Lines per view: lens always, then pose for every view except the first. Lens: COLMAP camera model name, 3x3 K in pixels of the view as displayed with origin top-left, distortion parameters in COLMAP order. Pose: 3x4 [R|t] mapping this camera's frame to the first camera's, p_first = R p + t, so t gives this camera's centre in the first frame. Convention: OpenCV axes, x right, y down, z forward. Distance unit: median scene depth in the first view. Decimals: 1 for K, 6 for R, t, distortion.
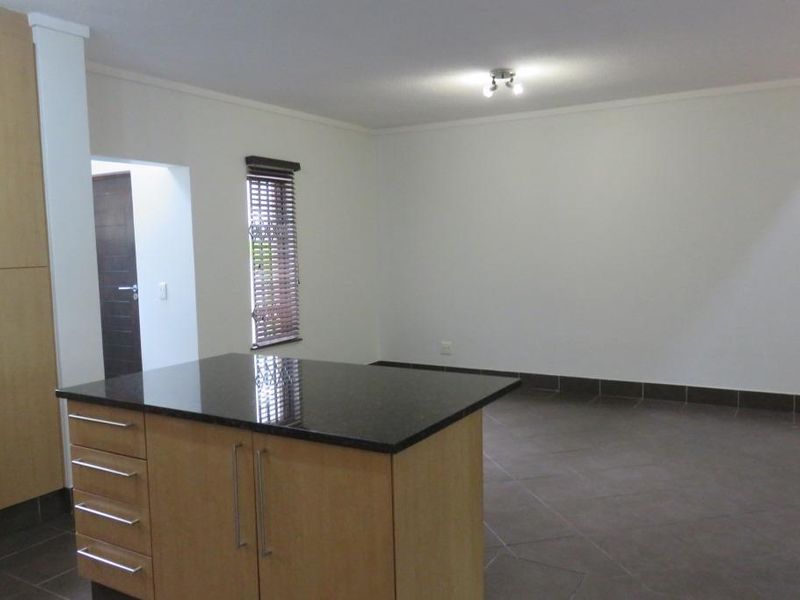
lens RADIAL K [[695.7, 0, 400.0], [0, 695.7, 300.0], [0, 0, 1]] dist [-0.002097, 0.007864]
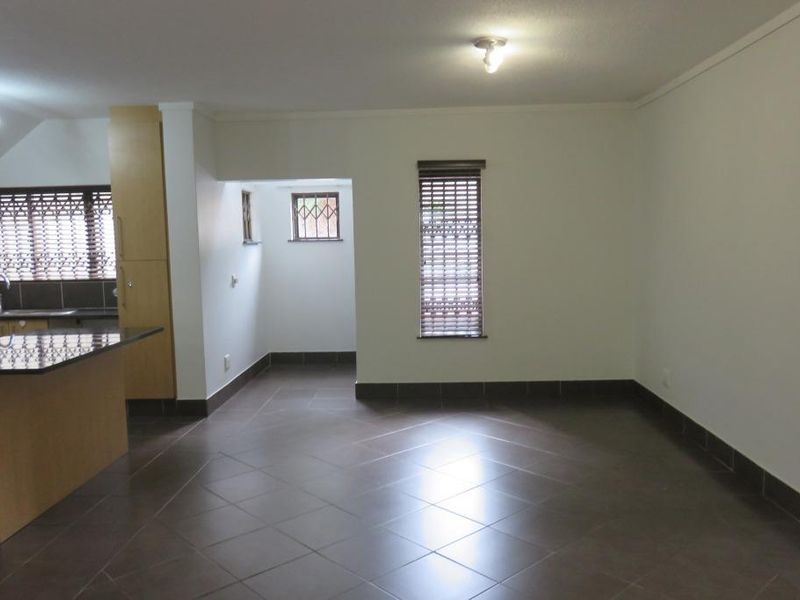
lens RADIAL K [[695.7, 0, 400.0], [0, 695.7, 300.0], [0, 0, 1]] dist [-0.002097, 0.007864]
pose [[0.453284, 0.091361, -0.886672, 0.732078], [-0.062585, 0.995541, 0.070584, -0.063079], [0.889166, 0.023498, 0.456980, 0.464795]]
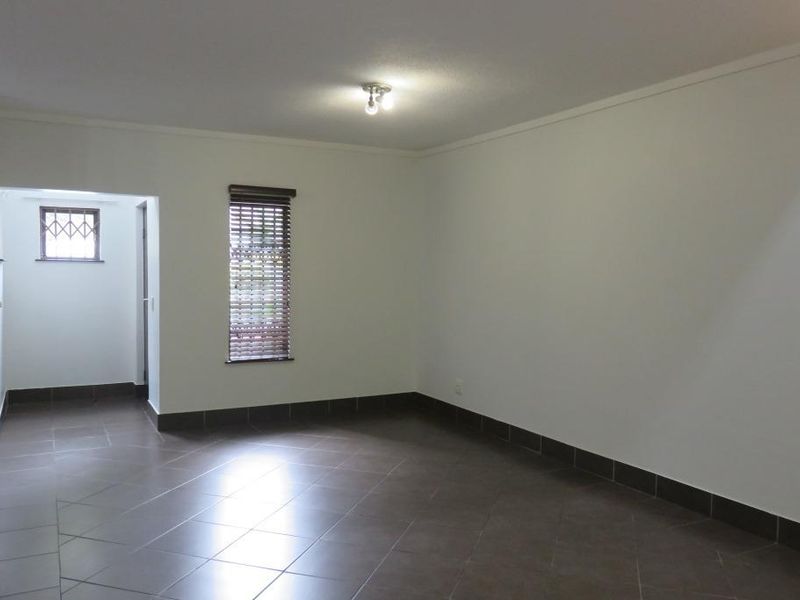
lens RADIAL K [[695.7, 0, 400.0], [0, 695.7, 300.0], [0, 0, 1]] dist [-0.002097, 0.007864]
pose [[0.843161, 0.056879, -0.534644, 0.579047], [-0.073188, 0.997275, -0.009324, -0.035371], [0.532657, 0.046991, 0.845026, 0.223615]]
